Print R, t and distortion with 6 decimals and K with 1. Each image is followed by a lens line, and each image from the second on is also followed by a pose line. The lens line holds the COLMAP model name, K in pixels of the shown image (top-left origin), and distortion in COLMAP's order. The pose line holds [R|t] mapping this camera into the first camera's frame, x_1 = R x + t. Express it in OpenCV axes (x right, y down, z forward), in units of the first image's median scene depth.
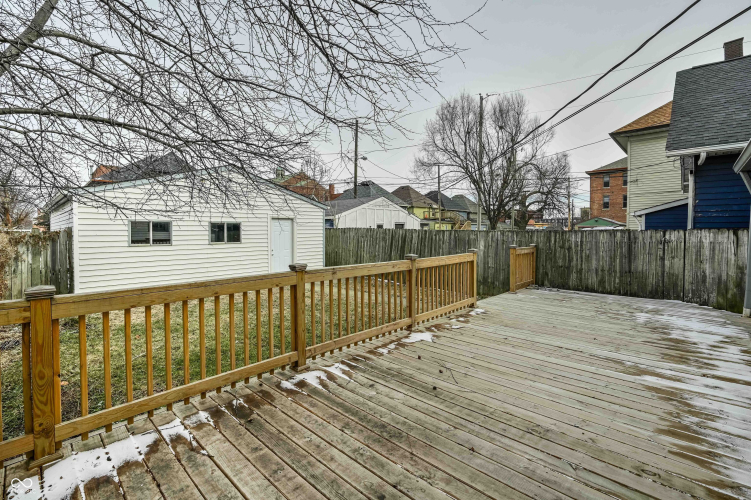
lens RADIAL K [[333.7, 0, 378.5], [0, 333.7, 237.9], [0, 0, 1]] dist [0.002275, -0.000944]
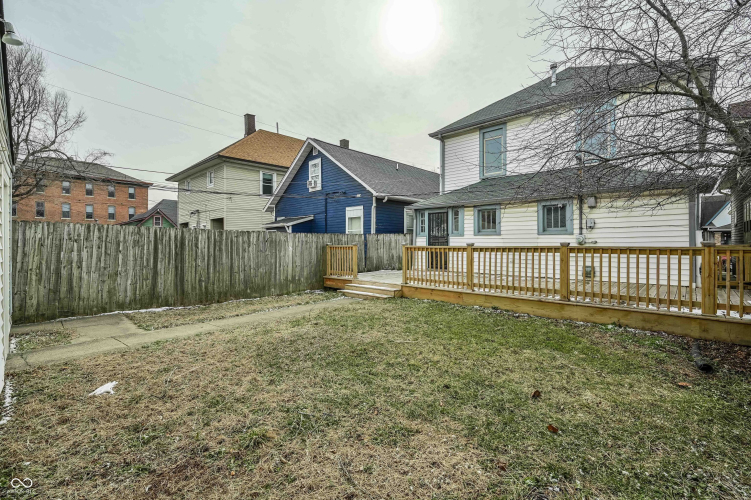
lens RADIAL K [[333.7, 0, 375.0], [0, 333.7, 238.8], [0, 0, 1]] dist [0.002275, -0.000944]
pose [[0.002063, 0.011415, 0.999933, -1.148973], [0.027851, 0.999546, -0.011468, 0.027508], [-0.999610, 0.027873, 0.001744, 1.112687]]
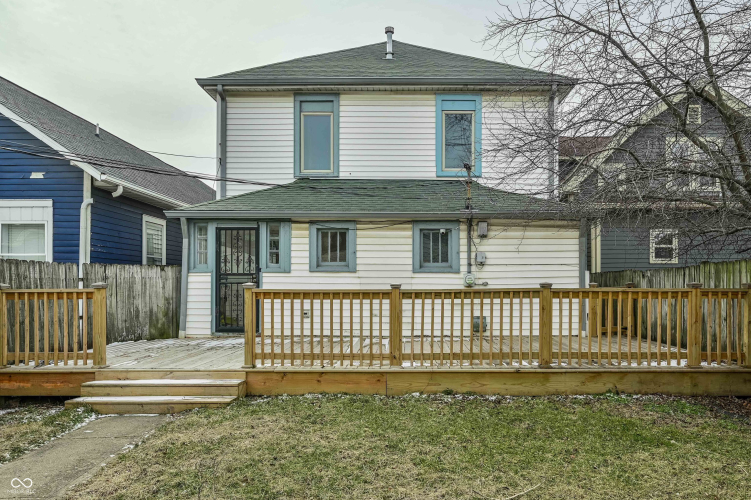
lens RADIAL K [[514.0, 0, 399.8], [0, 514.0, 282.4], [0, 0, 1]] dist [-0.002846, 0.001141]
pose [[-0.682466, 0.004864, 0.730901, -0.712300], [0.018499, 0.999772, 0.010619, 0.025113], [-0.730683, 0.020768, -0.682401, 1.488478]]
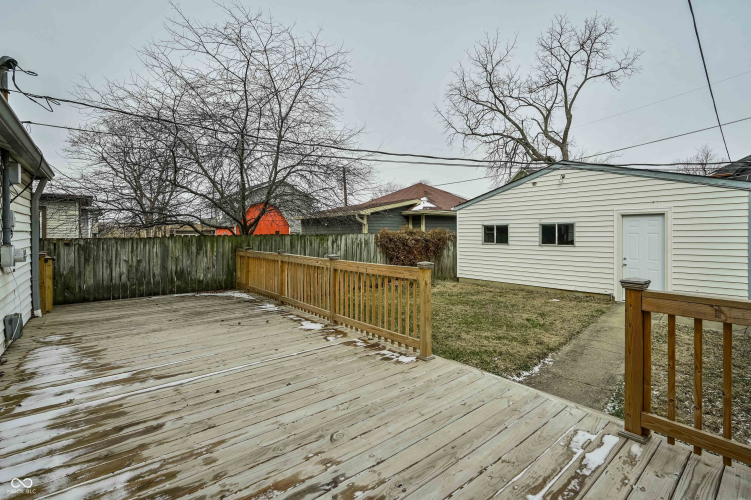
lens RADIAL K [[333.7, 0, 363.0], [0, 333.7, 235.1], [0, 0, 1]] dist [0.002275, -0.000944]
pose [[-0.137996, 0.006951, -0.990408, 0.888027], [-0.017825, 0.999796, 0.009501, -0.021045], [0.990272, 0.018965, -0.137844, 0.958871]]
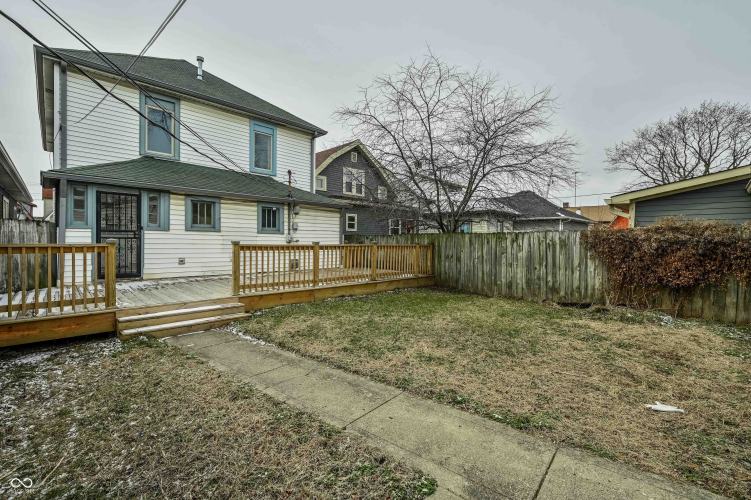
lens RADIAL K [[333.7, 0, 378.2], [0, 333.7, 246.2], [0, 0, 1]] dist [0.002275, -0.000944]
pose [[-0.999373, -0.012043, 0.033305, -0.213446], [-0.010761, 0.999204, 0.038406, 0.004959], [-0.033741, 0.038024, -0.998707, 2.034056]]
